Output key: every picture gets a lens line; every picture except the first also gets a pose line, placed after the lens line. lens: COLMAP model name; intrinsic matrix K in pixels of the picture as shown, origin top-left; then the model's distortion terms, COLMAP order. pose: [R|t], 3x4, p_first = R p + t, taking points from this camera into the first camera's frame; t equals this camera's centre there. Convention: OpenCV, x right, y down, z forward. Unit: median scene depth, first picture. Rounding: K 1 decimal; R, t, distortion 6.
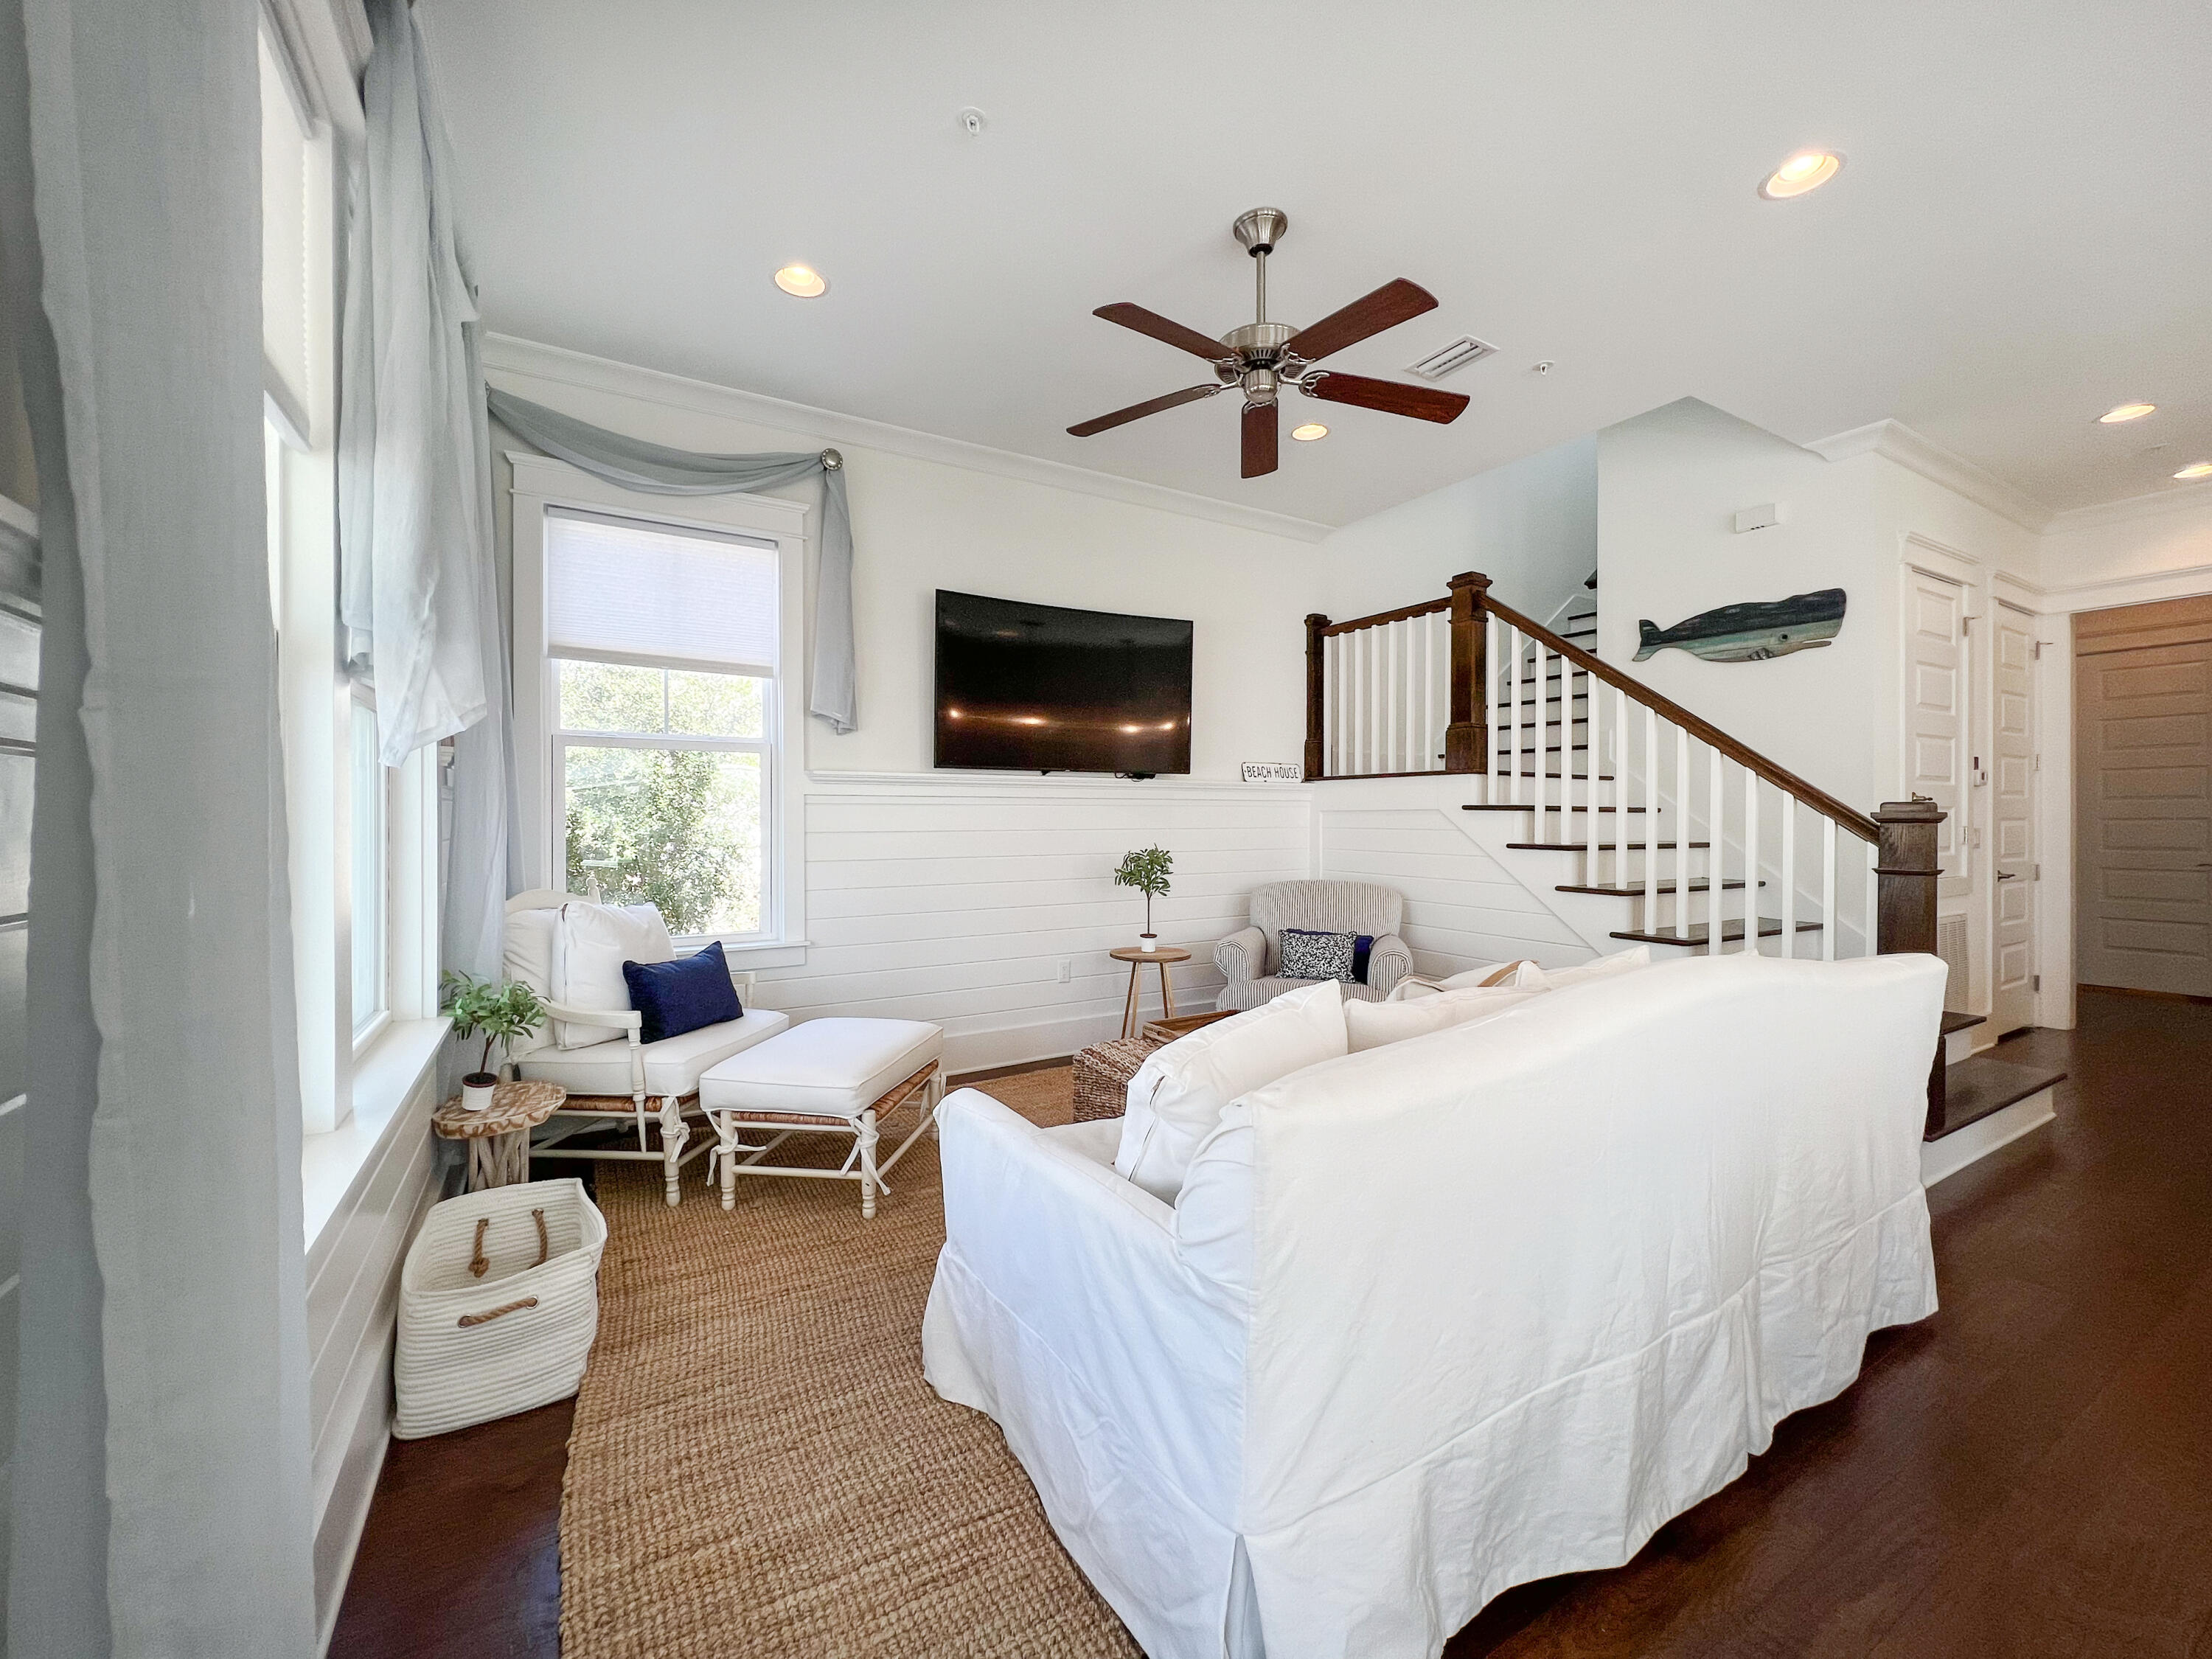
lens RADIAL K [[903.7, 0, 1116.2], [0, 903.7, 815.9], [0, 0, 1]] dist [-0.002501, 0.000477]
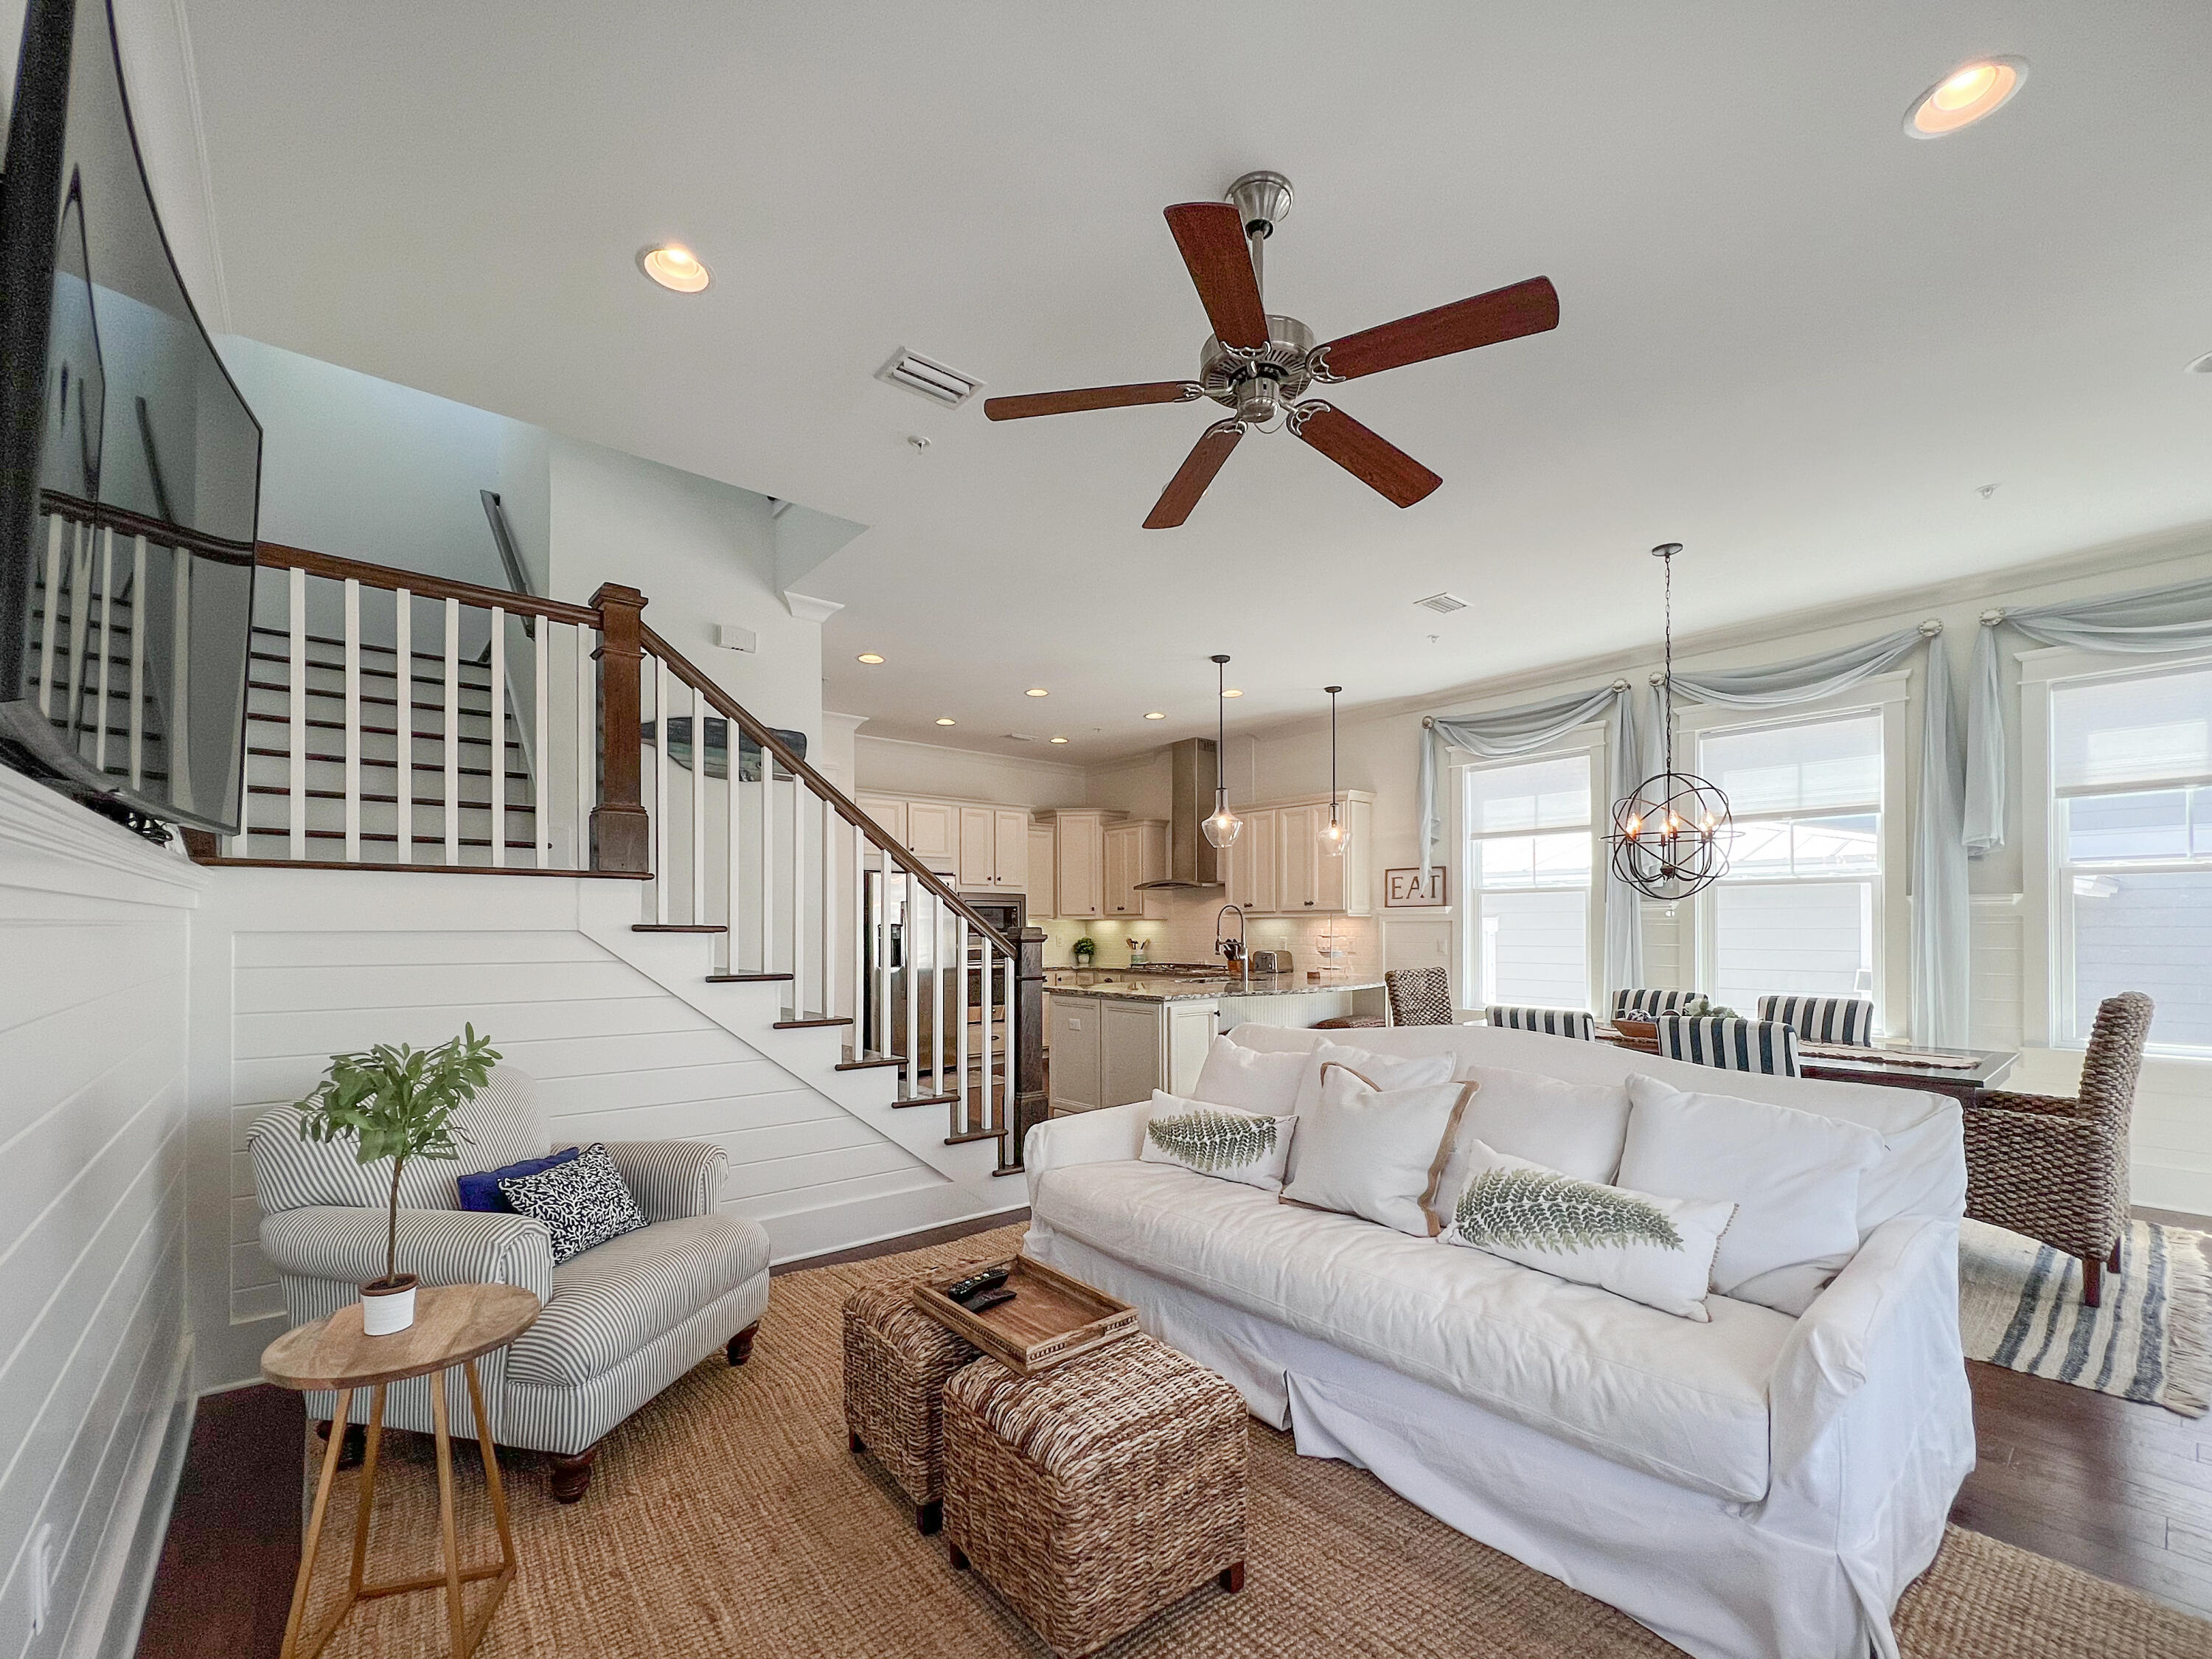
lens RADIAL K [[903.7, 0, 1109.1], [0, 903.7, 922.4], [0, 0, 1]] dist [-0.002501, 0.000477]
pose [[-0.167412, 0.006246, 0.985867, -0.442616], [0.003607, 0.999977, -0.005723, -0.009432], [-0.985880, 0.002597, -0.167431, 0.941143]]
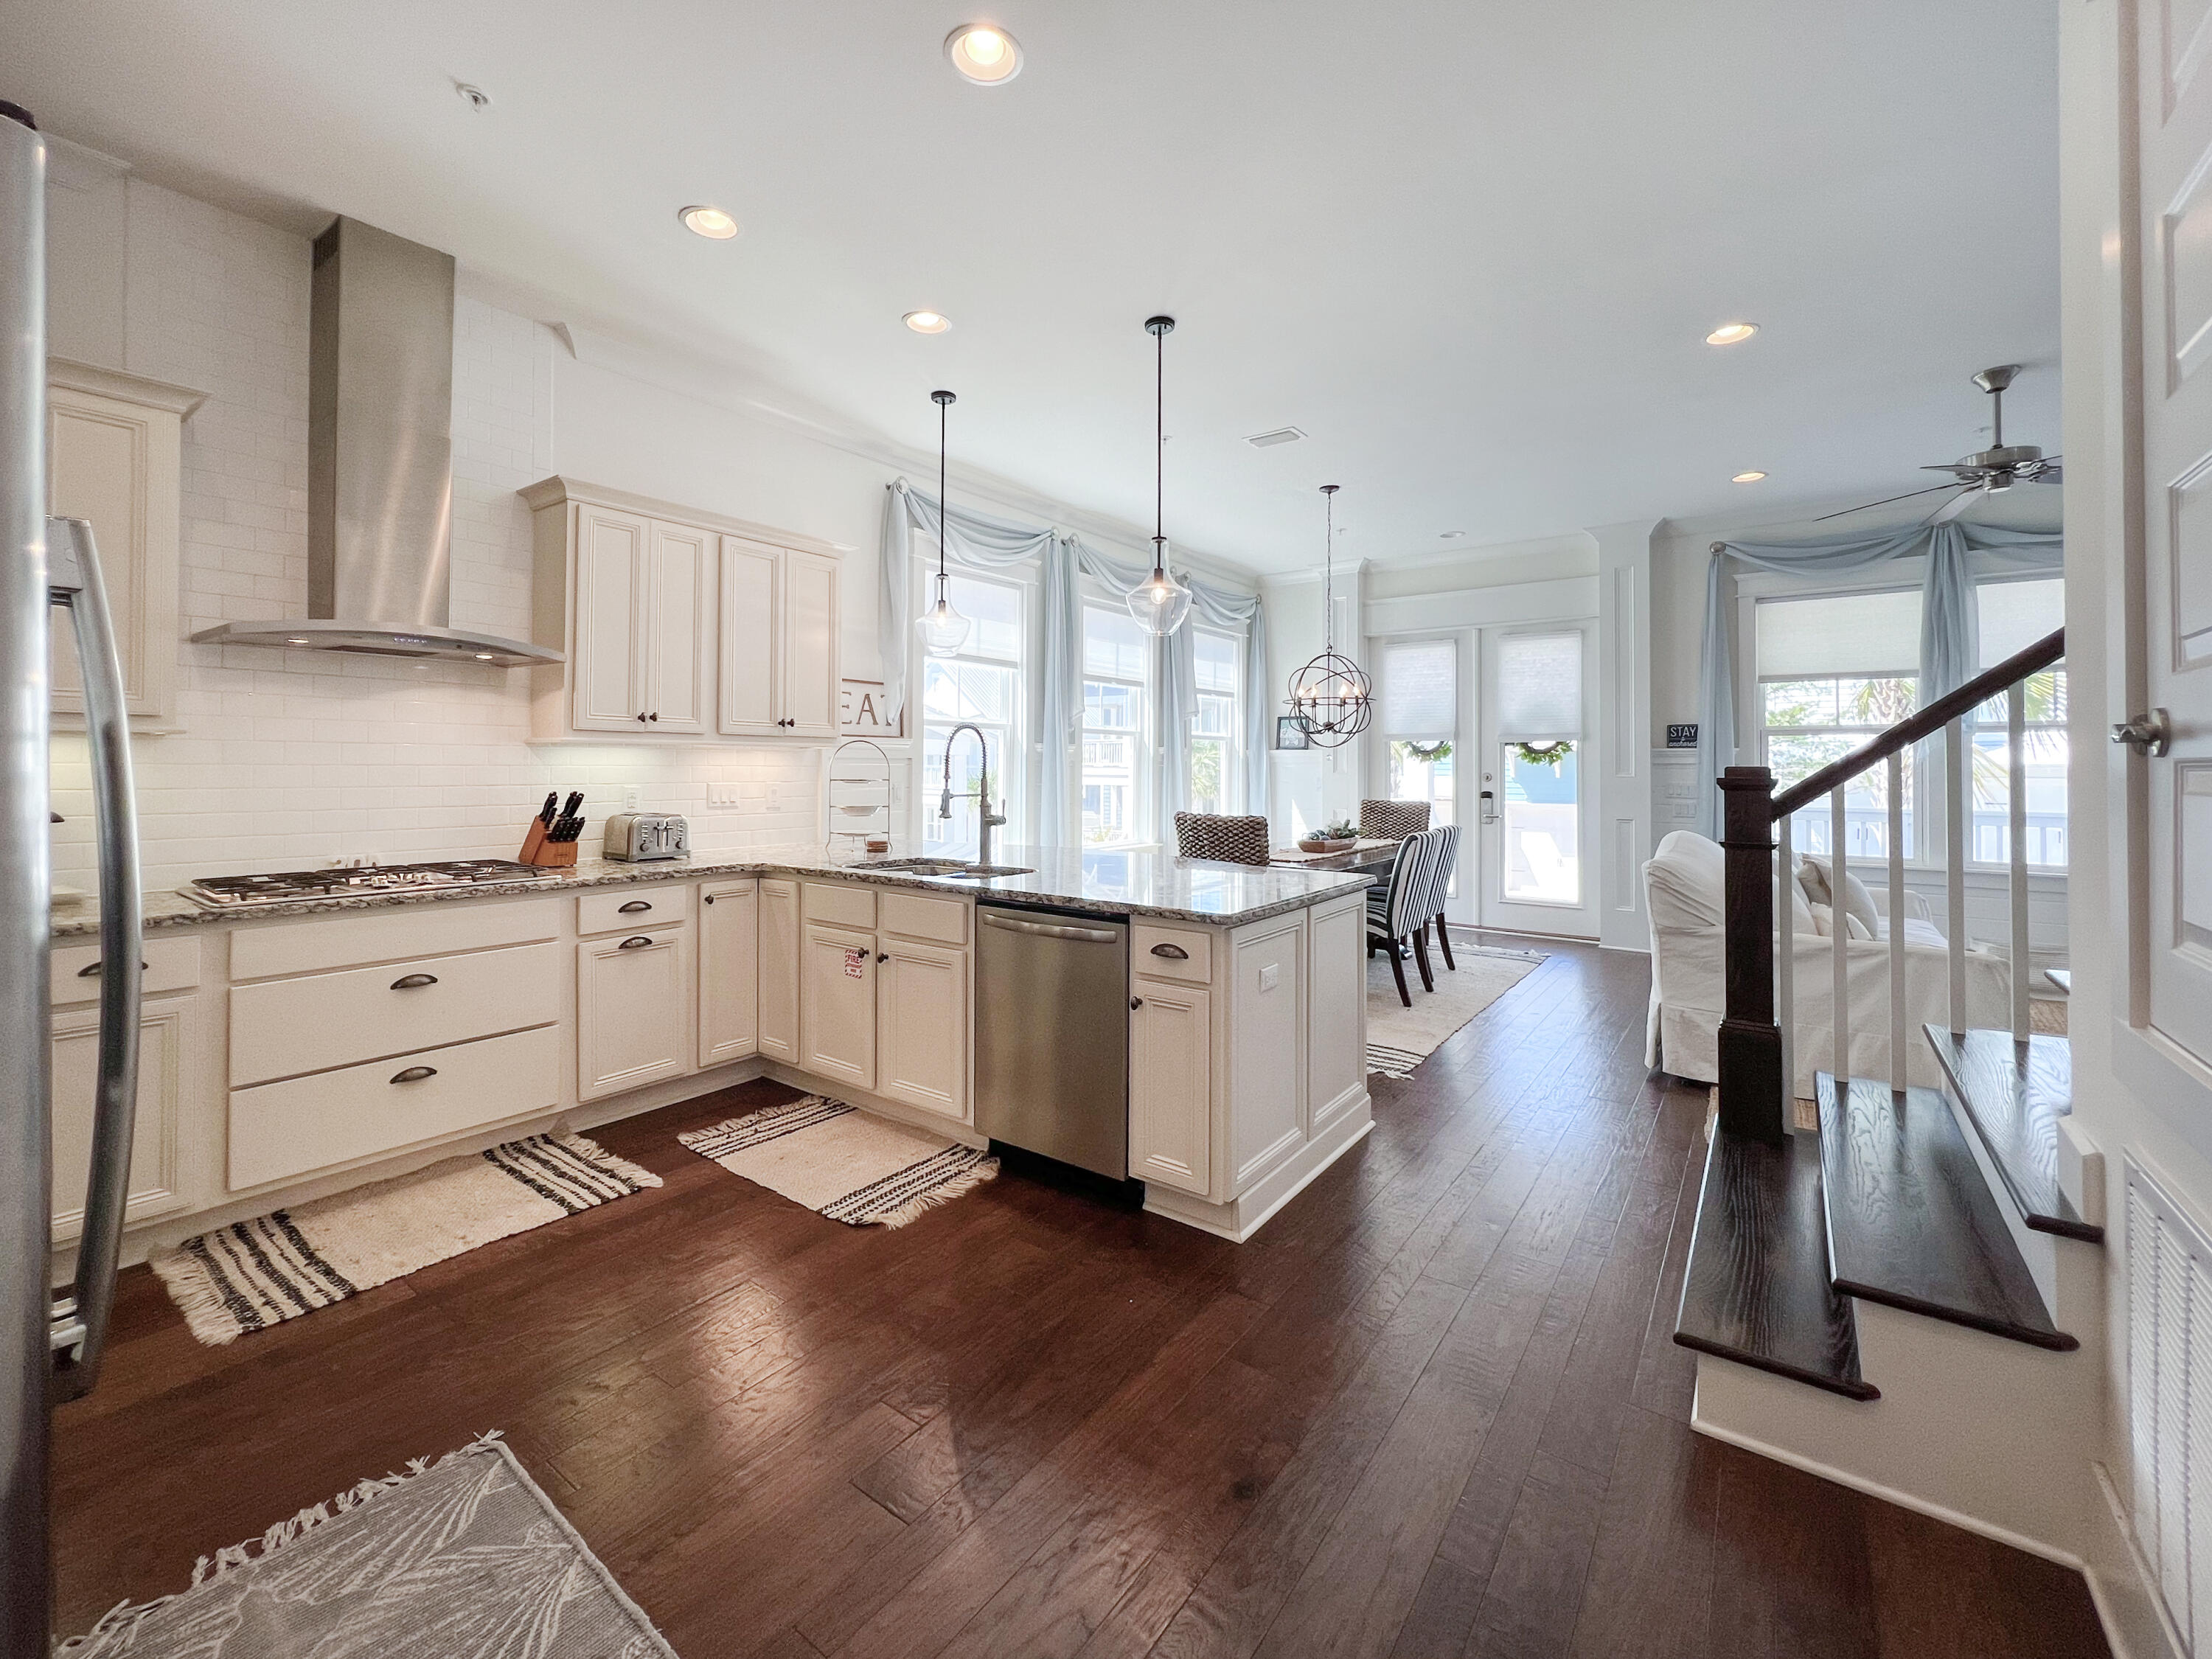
lens RADIAL K [[940.1, 0, 1081.2], [0, 940.1, 756.7], [0, 0, 1]] dist [-0.005119, 0.000783]
pose [[-0.924701, -0.007638, -0.380617, 1.552707], [-0.003925, 0.999937, -0.010529, -0.009500], [0.380673, -0.008242, -0.924673, 1.379595]]
